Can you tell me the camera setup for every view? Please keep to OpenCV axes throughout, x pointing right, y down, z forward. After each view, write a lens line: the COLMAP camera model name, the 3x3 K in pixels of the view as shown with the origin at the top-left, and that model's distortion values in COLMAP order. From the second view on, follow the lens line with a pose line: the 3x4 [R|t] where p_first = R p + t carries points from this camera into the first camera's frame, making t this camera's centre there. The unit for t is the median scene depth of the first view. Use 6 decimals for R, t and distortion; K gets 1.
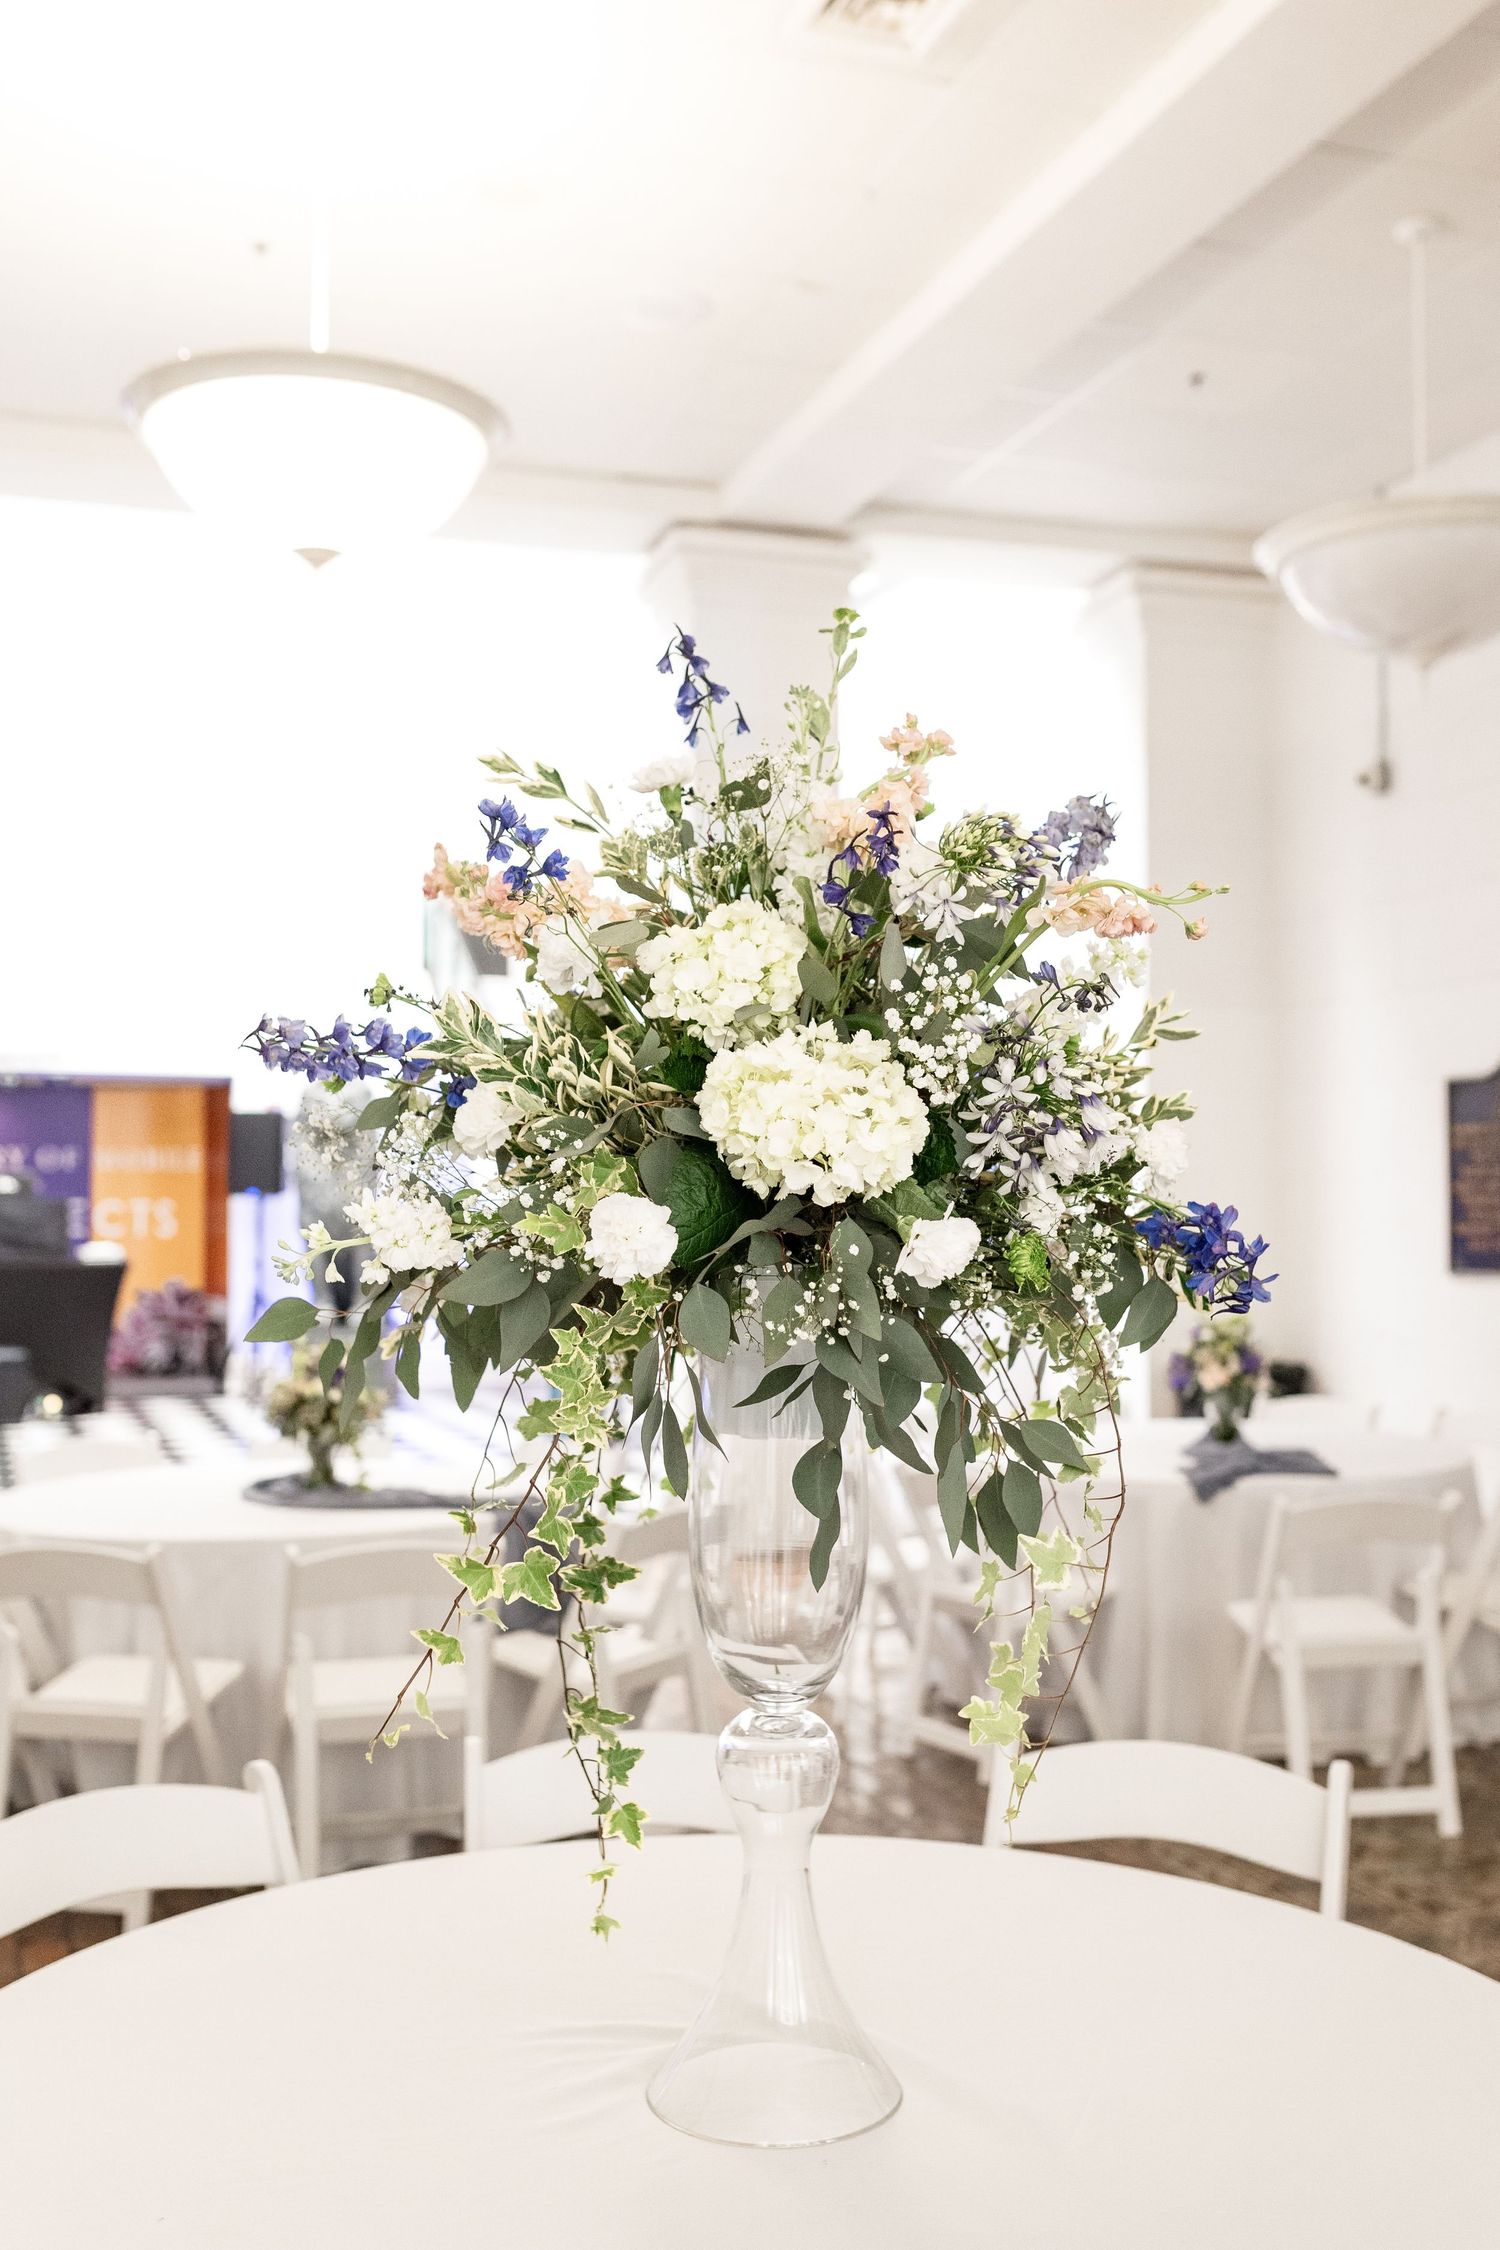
lens RADIAL K [[2265.0, 0, 754.0], [0, 2265.0, 1108.1], [0, 0, 1]] dist [0.008233, 0.000000]
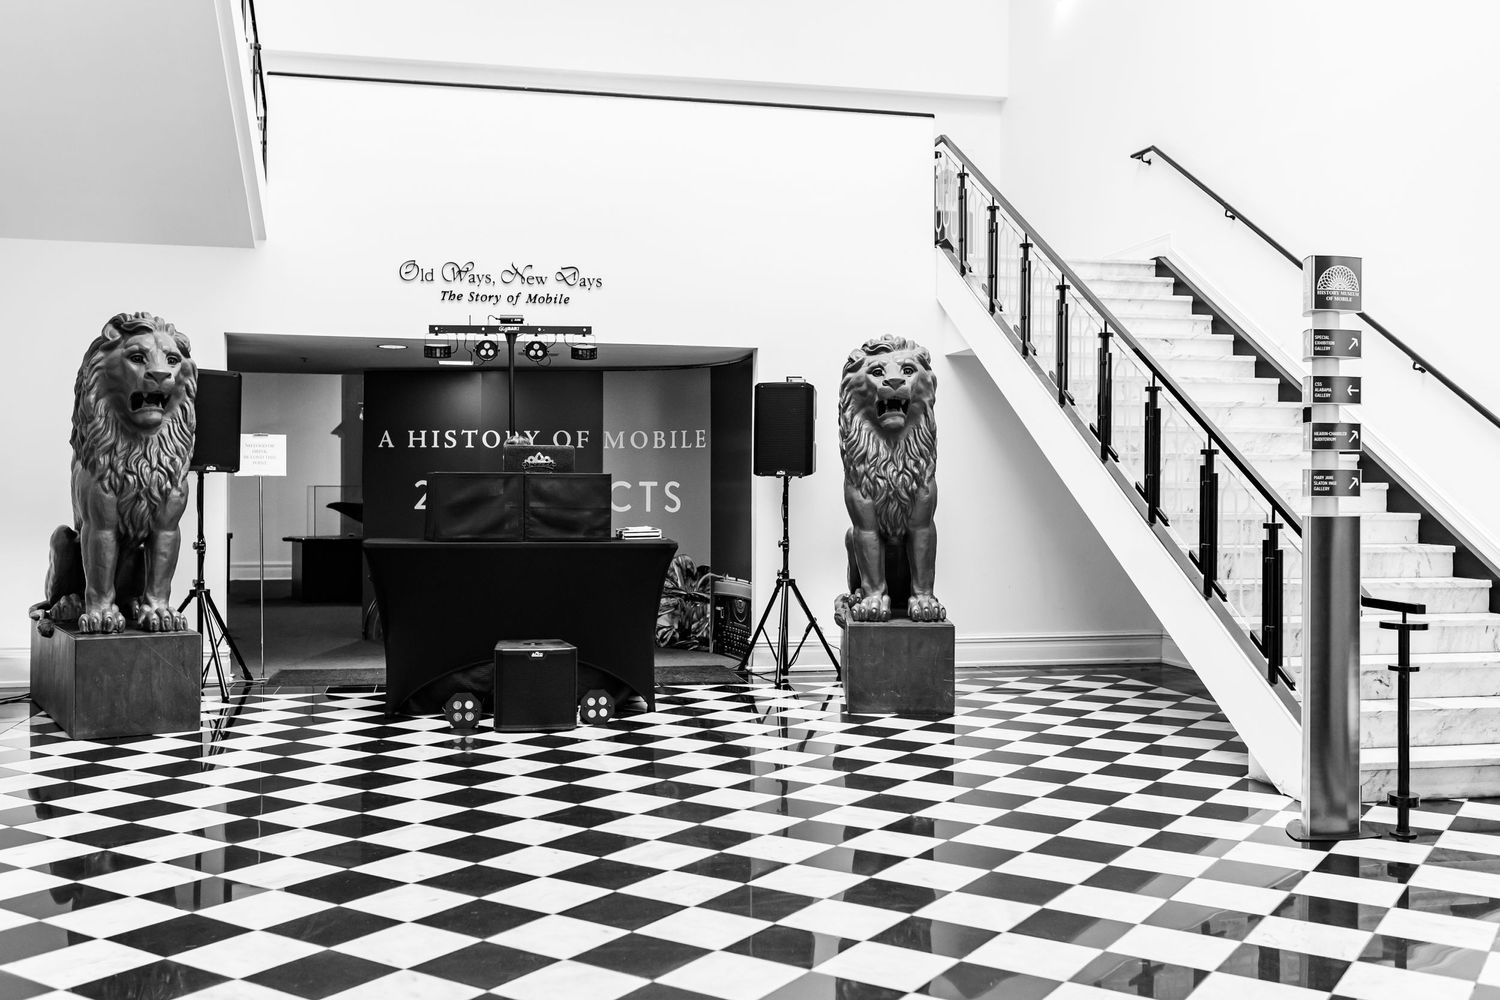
lens RADIAL K [[1510.0, 0, 748.2], [0, 1510.0, 496.0], [0, 0, 1]] dist [0.008233, 0.000000]
pose [[0.990407, -0.000709, -0.138180, -0.504421], [0.007666, 0.998729, 0.049823, 0.056504], [0.137969, -0.050404, 0.989153, 1.252920]]
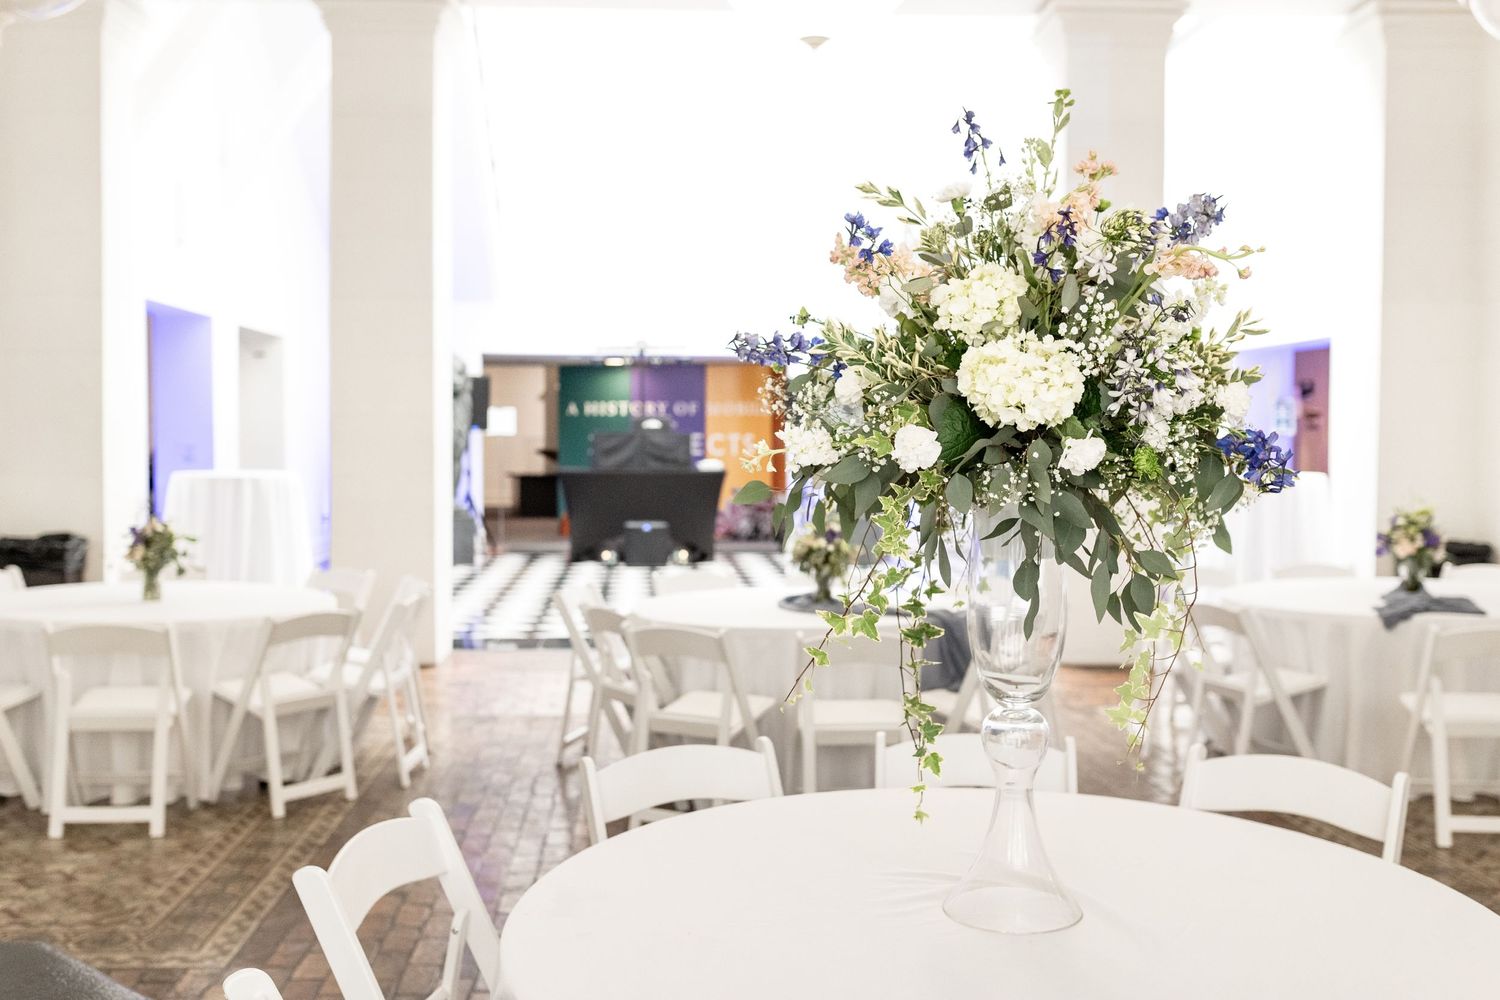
lens RADIAL K [[1510.0, 0, 751.1], [0, 1510.0, 506.1], [0, 0, 1]] dist [0.008233, 0.000000]
pose [[0.964575, 0.012071, -0.263531, 0.122131], [0.011036, 0.996232, 0.086028, -0.003800], [0.263576, -0.085889, 0.960807, -0.211910]]
